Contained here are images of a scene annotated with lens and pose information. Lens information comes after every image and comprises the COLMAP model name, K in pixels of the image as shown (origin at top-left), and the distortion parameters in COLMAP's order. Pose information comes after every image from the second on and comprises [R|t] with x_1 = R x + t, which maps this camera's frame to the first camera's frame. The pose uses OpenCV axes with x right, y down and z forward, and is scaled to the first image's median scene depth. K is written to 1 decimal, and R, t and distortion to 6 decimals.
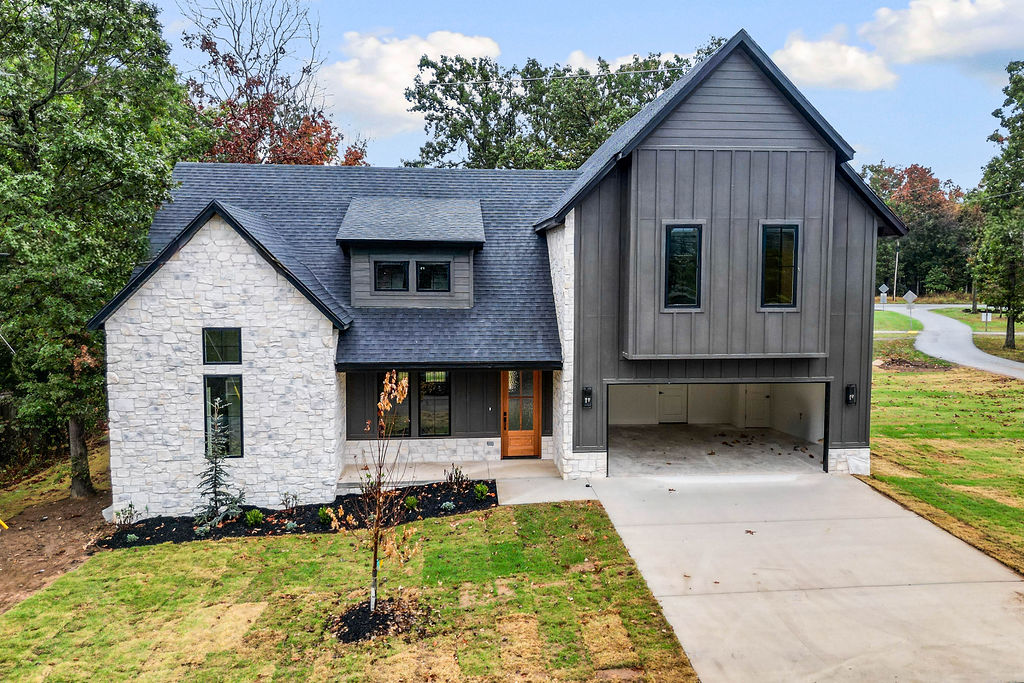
lens RADIAL K [[836.1, 0, 512.0], [0, 836.1, 341.5], [0, 0, 1]] dist [0.121943, -0.185571]
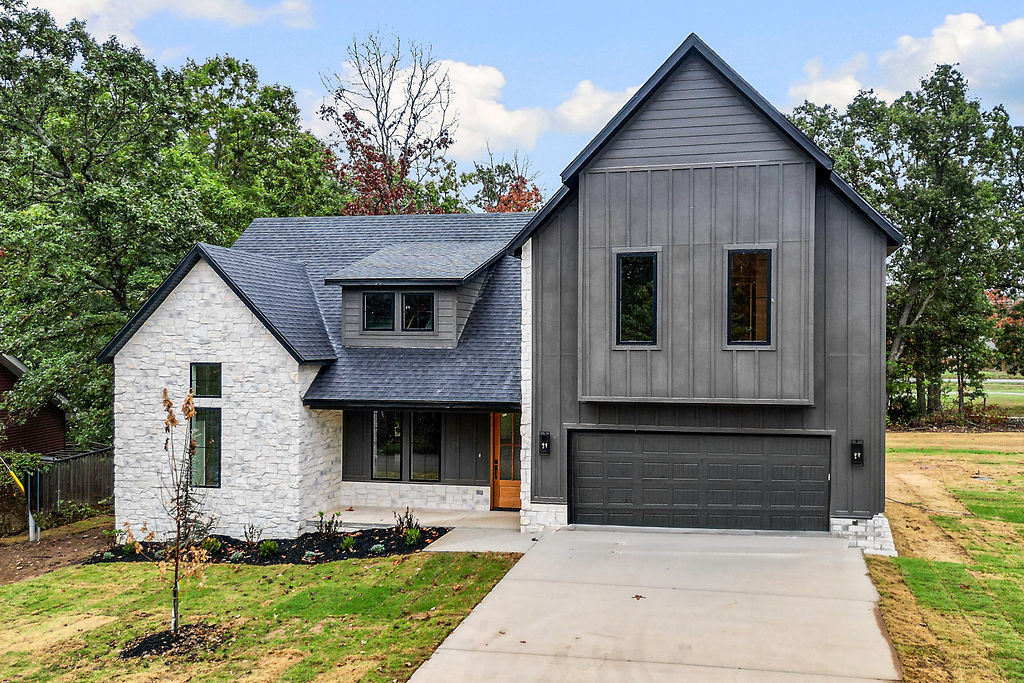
lens RADIAL K [[864.9, 0, 513.6], [0, 864.9, 352.9], [0, 0, 1]] dist [0.078706, -0.090565]
pose [[0.950007, 0.005766, -0.312176, 0.363395], [-0.028010, 0.997372, -0.066819, 0.033572], [0.310971, 0.072223, 0.947671, 0.086774]]
